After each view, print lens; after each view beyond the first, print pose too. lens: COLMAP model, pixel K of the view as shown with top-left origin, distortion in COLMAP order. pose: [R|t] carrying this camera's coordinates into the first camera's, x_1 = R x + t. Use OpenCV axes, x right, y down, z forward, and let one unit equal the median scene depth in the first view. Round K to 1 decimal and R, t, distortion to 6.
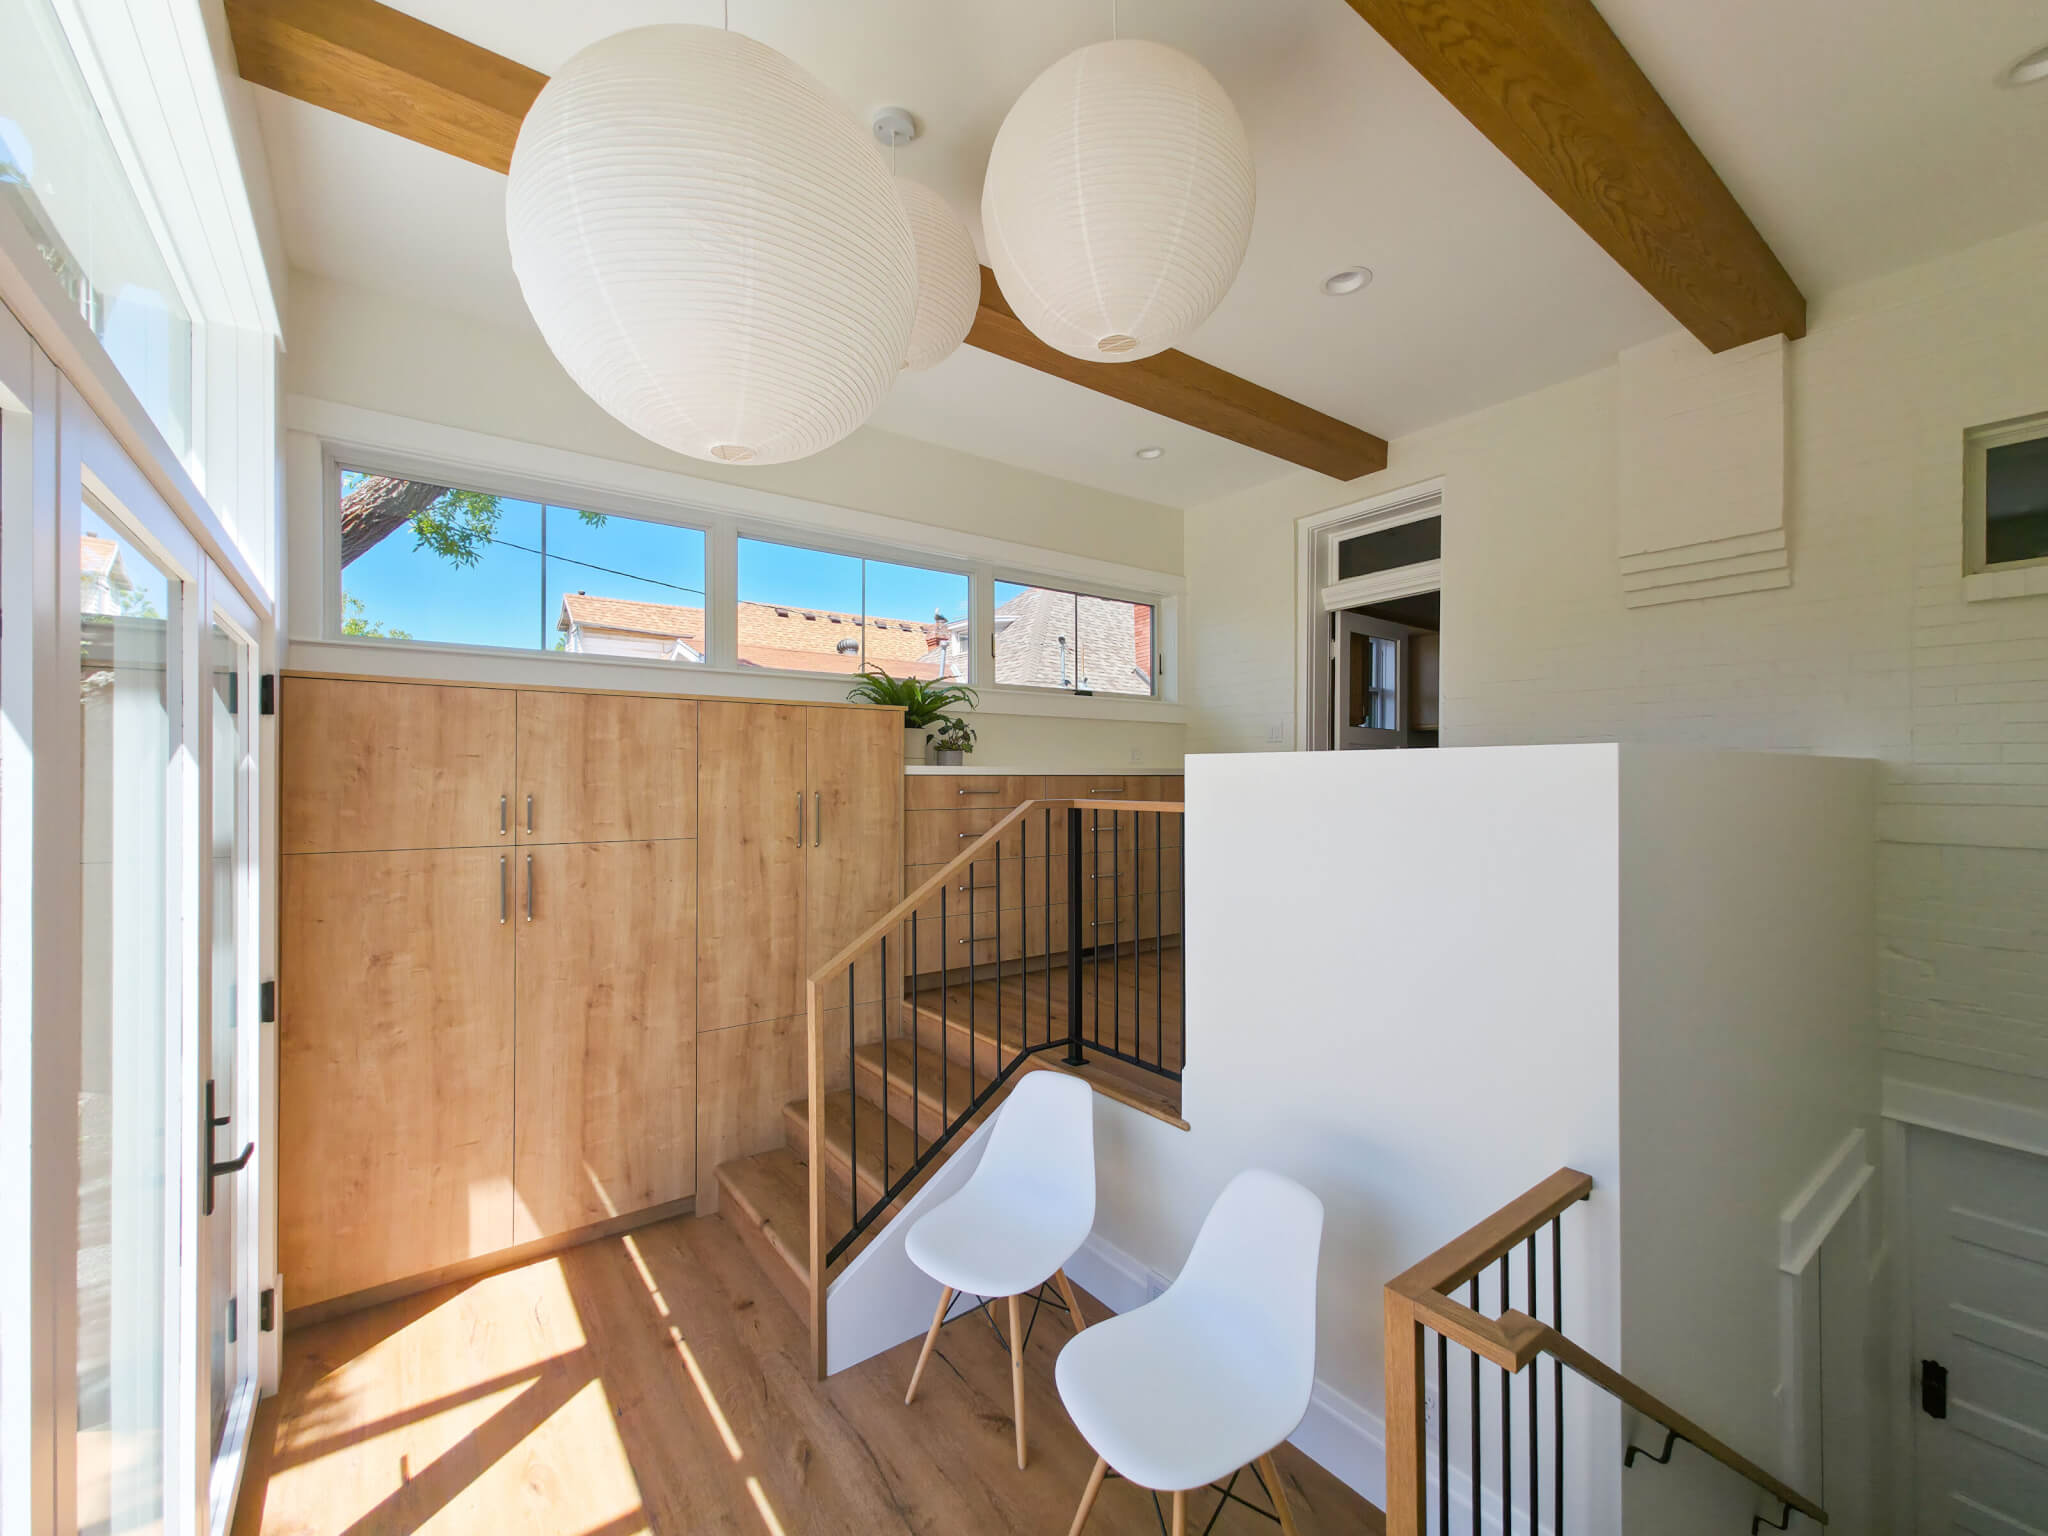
lens RADIAL K [[845.5, 0, 993.0], [0, 845.5, 771.7], [0, 0, 1]] dist [0.008822, 0.000382]
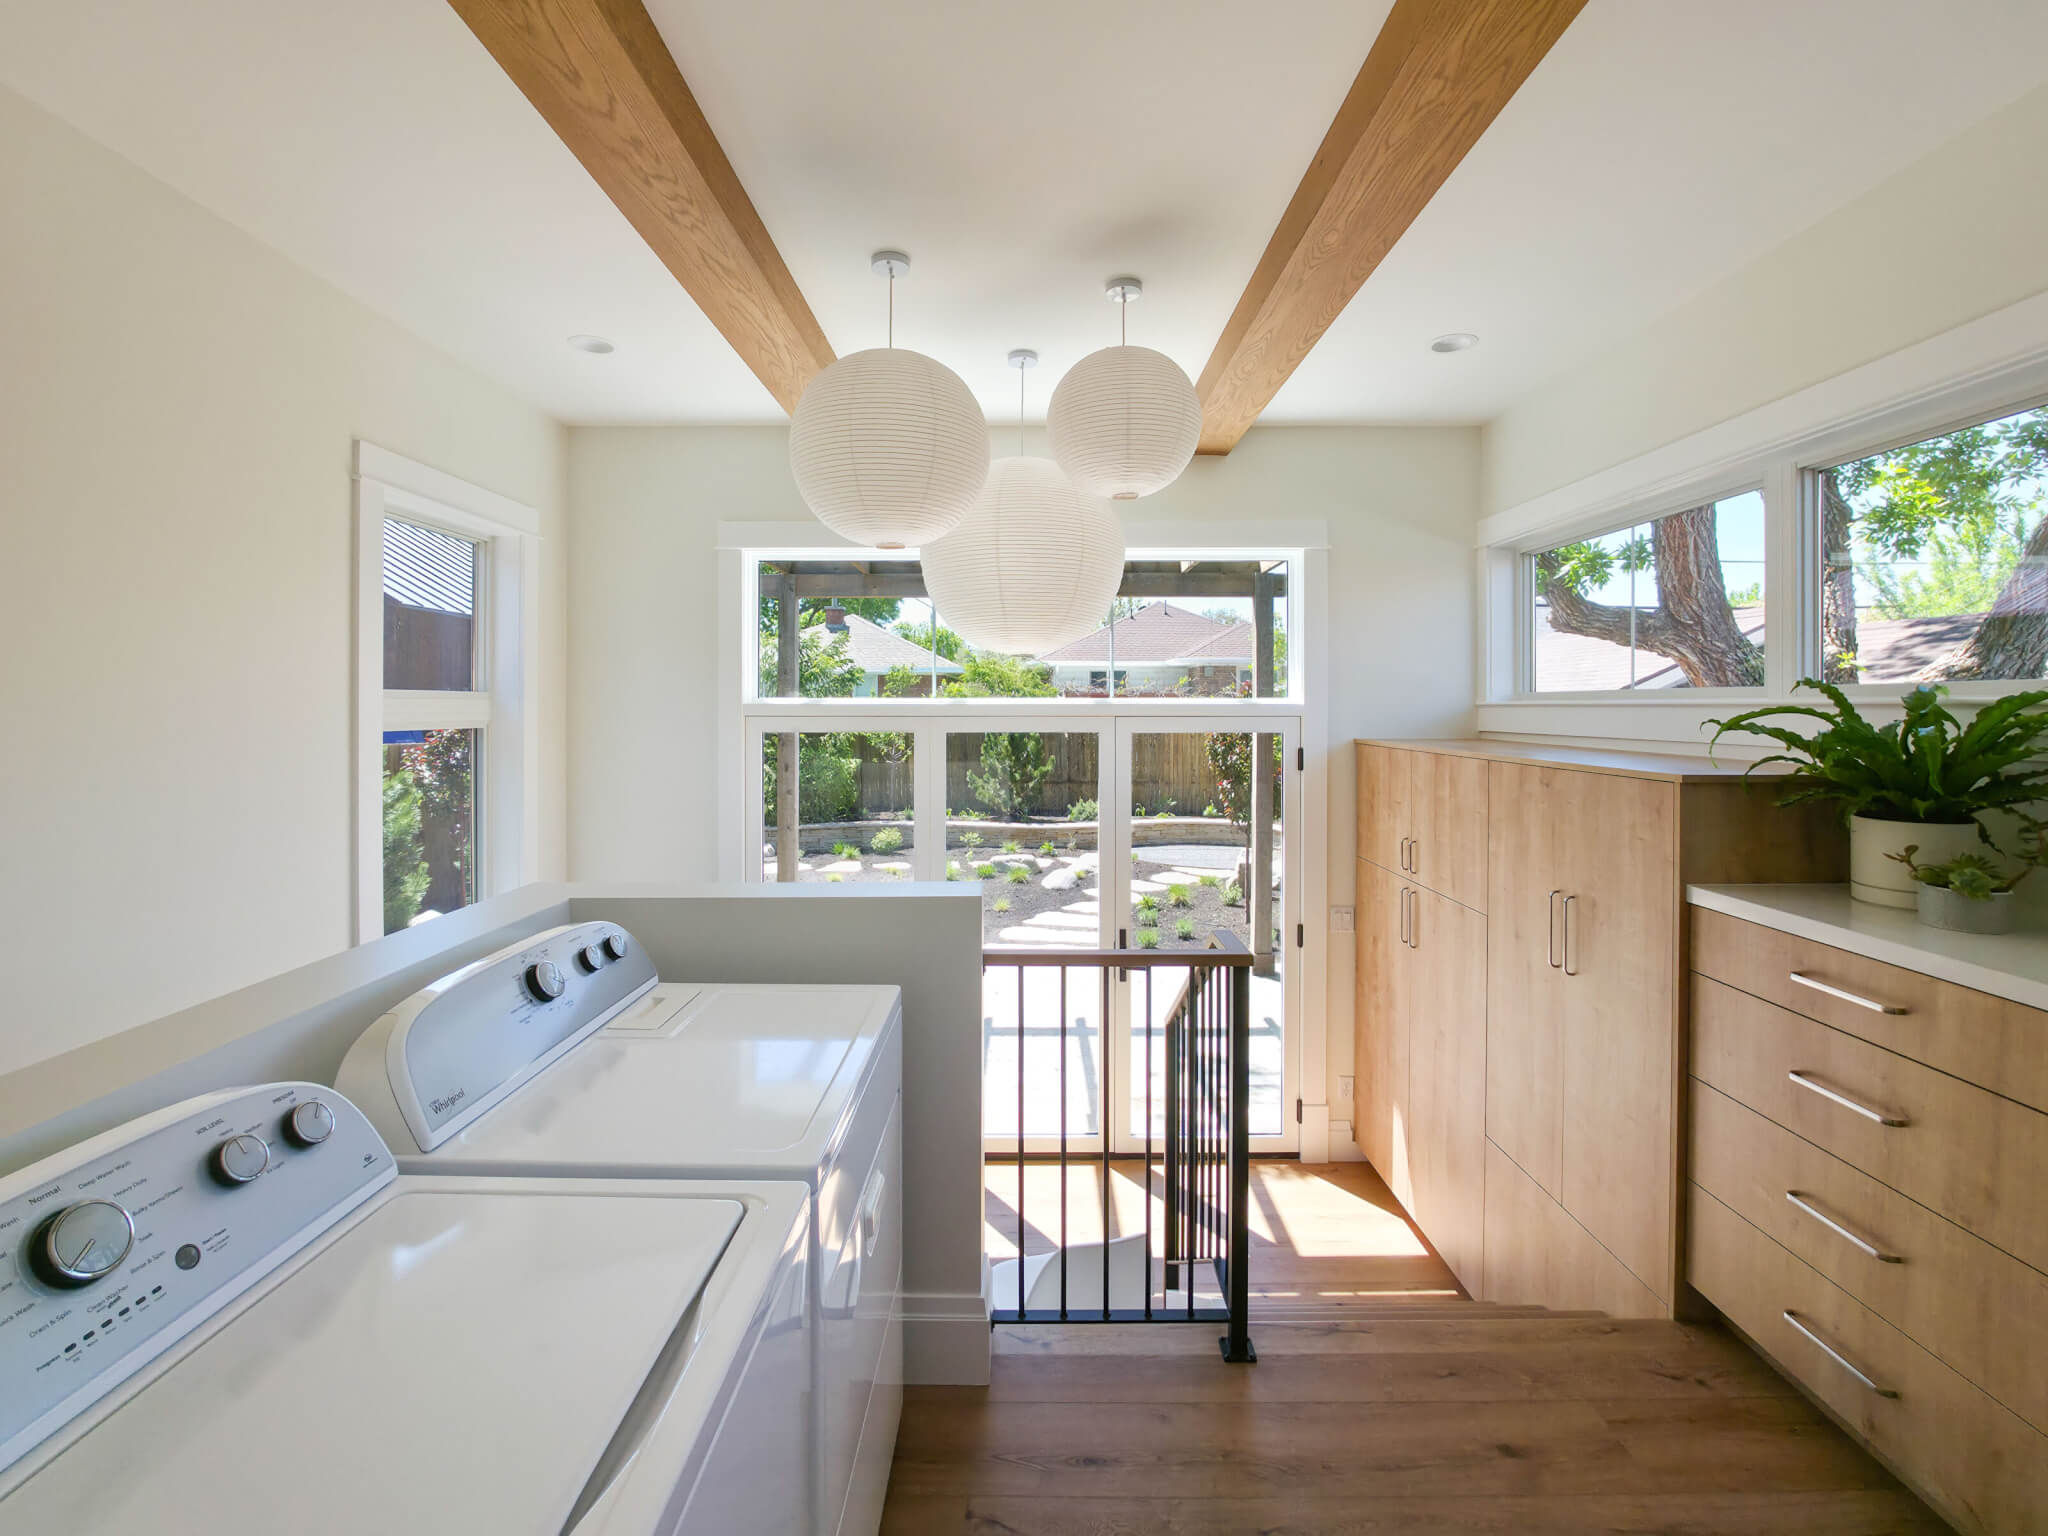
lens RADIAL K [[879.6, 0, 1009.7], [0, 879.6, 705.8], [0, 0, 1]] dist [-0.020929, 0.000769]
pose [[-0.602338, 0.000720, -0.798241, 0.620807], [0.007365, 0.999962, -0.004655, -0.128147], [0.798207, -0.008683, -0.602320, 1.053096]]
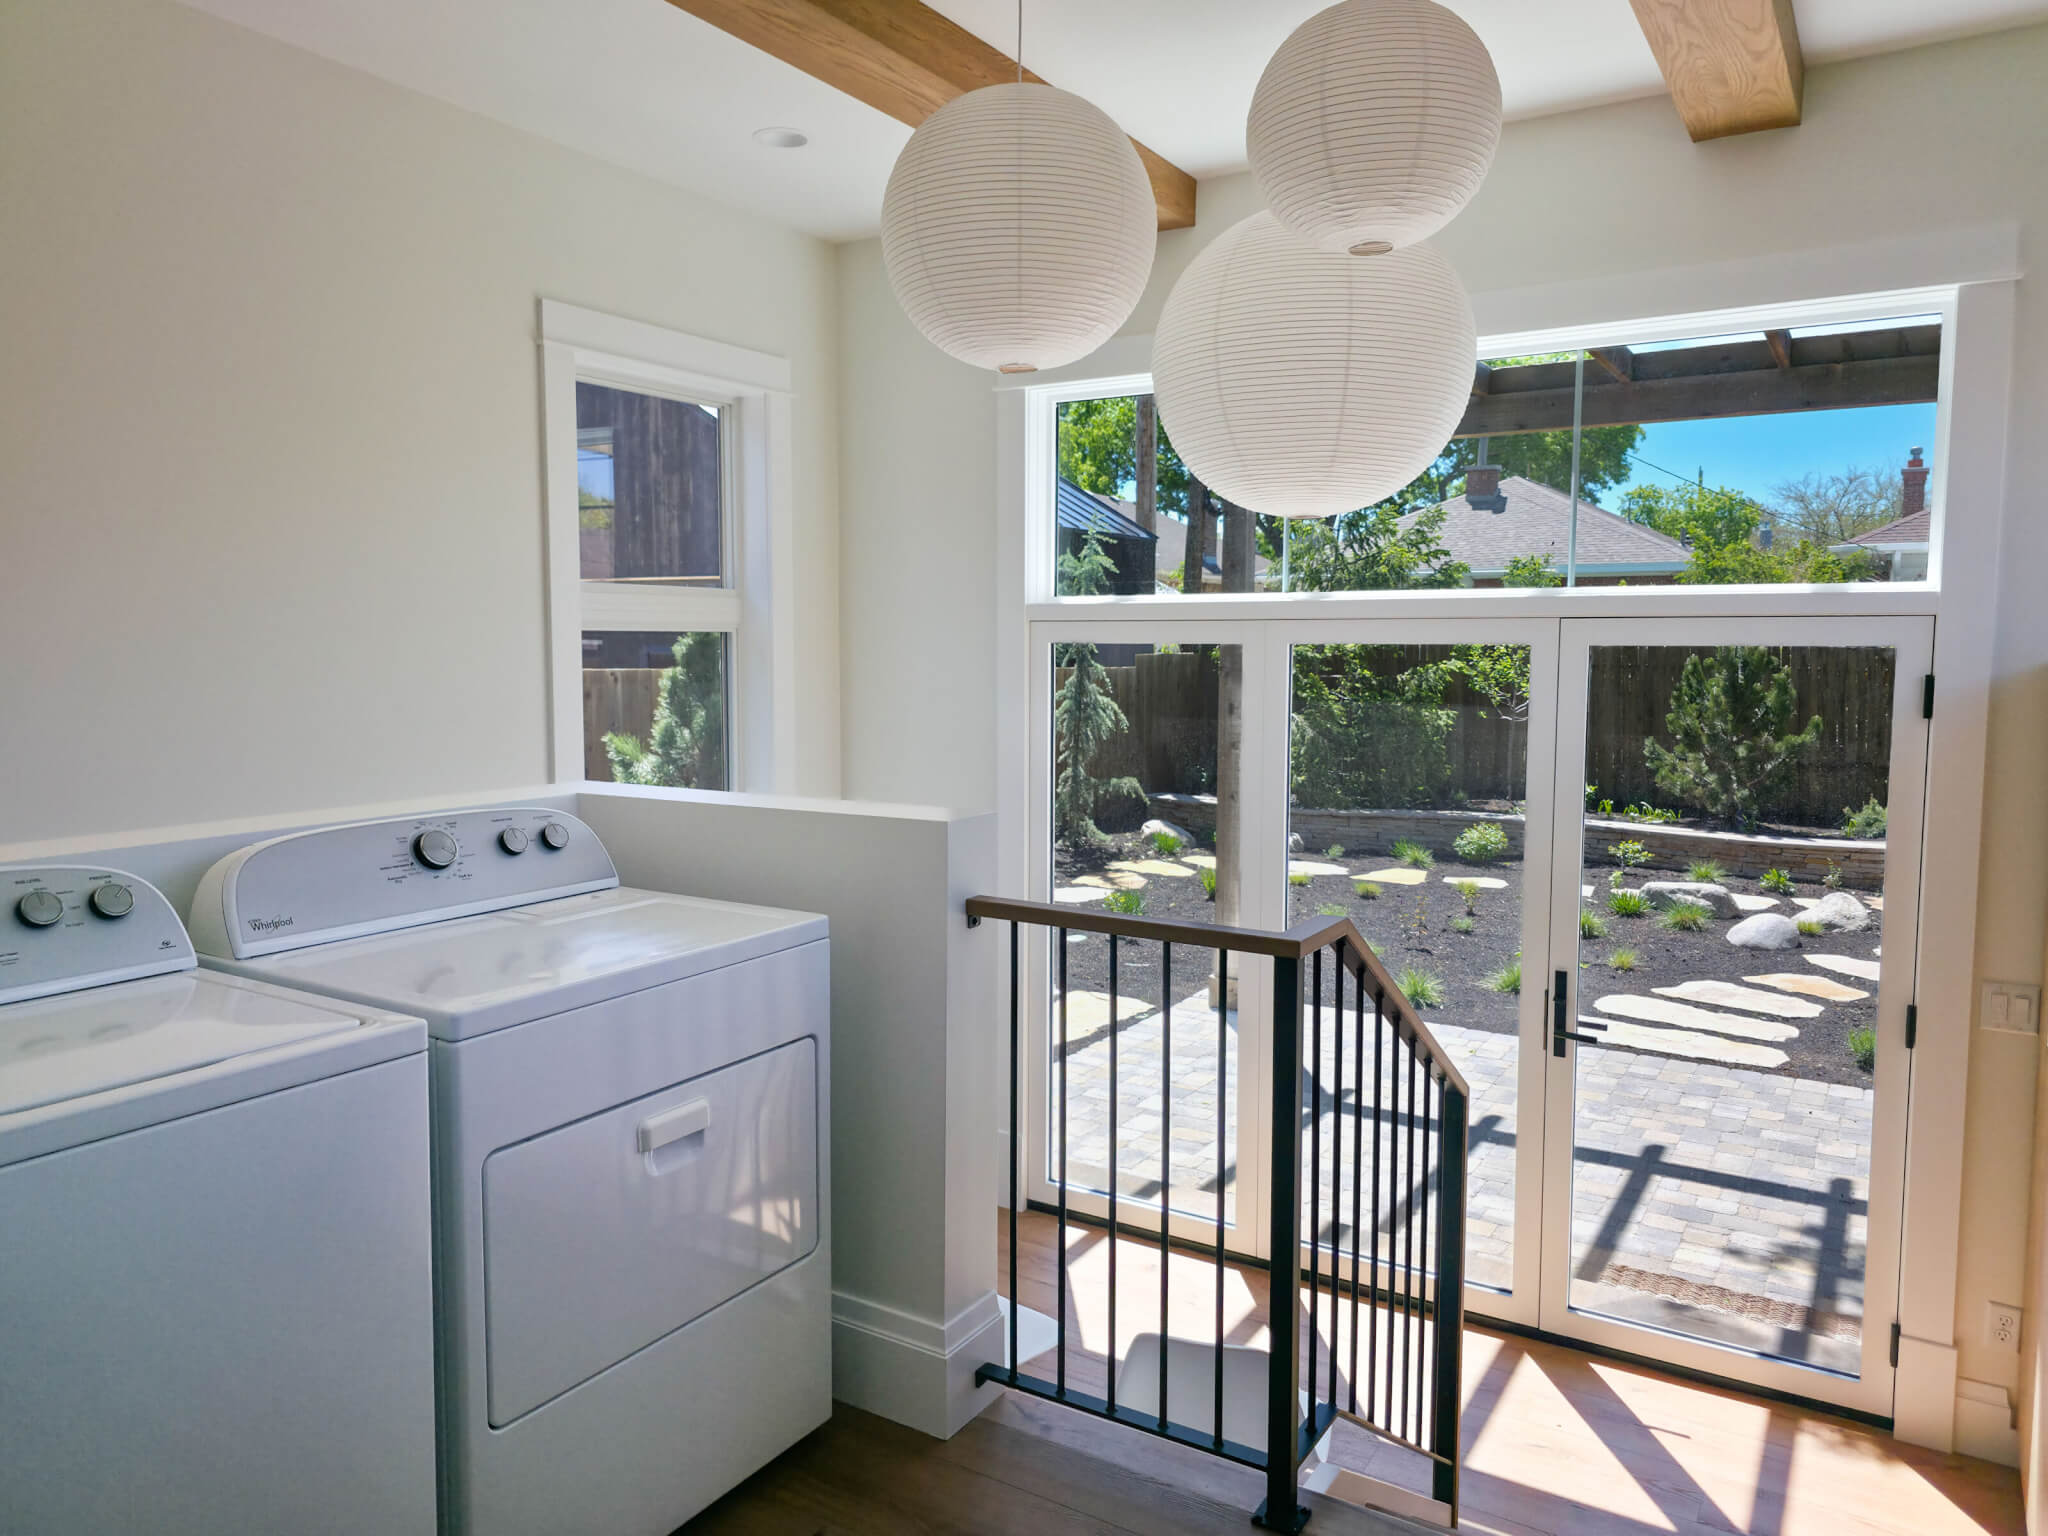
lens RADIAL K [[1387.9, 0, 1014.6], [0, 1387.9, 748.3], [0, 0, 1]] dist [0.031025, -0.015523]
pose [[-0.928679, 0.029209, -0.369732, 0.410372], [0.001369, 0.997157, 0.075336, -0.097994], [0.370881, 0.069457, -0.926079, 1.335374]]
